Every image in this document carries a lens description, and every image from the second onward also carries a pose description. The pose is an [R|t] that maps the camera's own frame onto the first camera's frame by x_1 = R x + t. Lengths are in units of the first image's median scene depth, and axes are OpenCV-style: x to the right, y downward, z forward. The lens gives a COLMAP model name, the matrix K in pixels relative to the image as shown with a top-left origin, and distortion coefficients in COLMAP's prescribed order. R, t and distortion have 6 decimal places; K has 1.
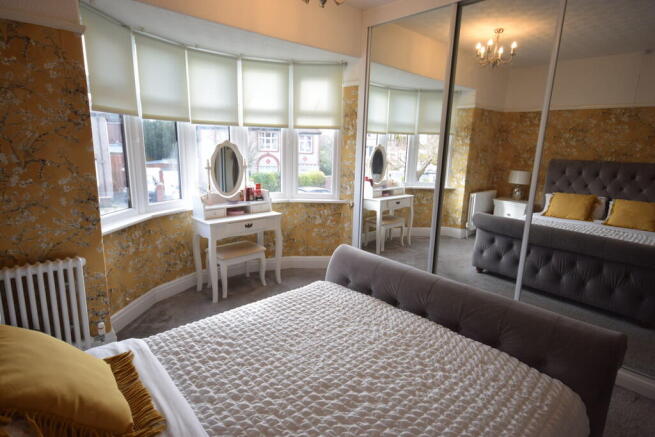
lens RADIAL K [[359.0, 0, 344.8], [0, 359.0, 215.4], [0, 0, 1]] dist [0.013203, 0.000797]
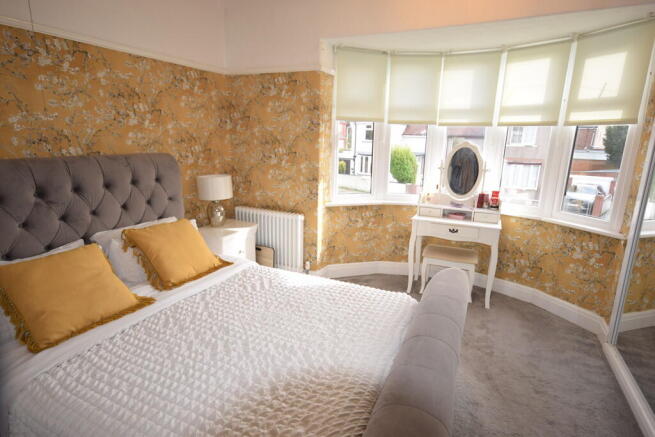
lens RADIAL K [[359.0, 0, 328.2], [0, 359.0, 219.7], [0, 0, 1]] dist [0.013203, 0.000797]
pose [[0.358439, 0.194945, -0.912972, 0.450604], [-0.198047, 0.971573, 0.129704, -0.055033], [0.912304, 0.134321, 0.386858, 0.304599]]
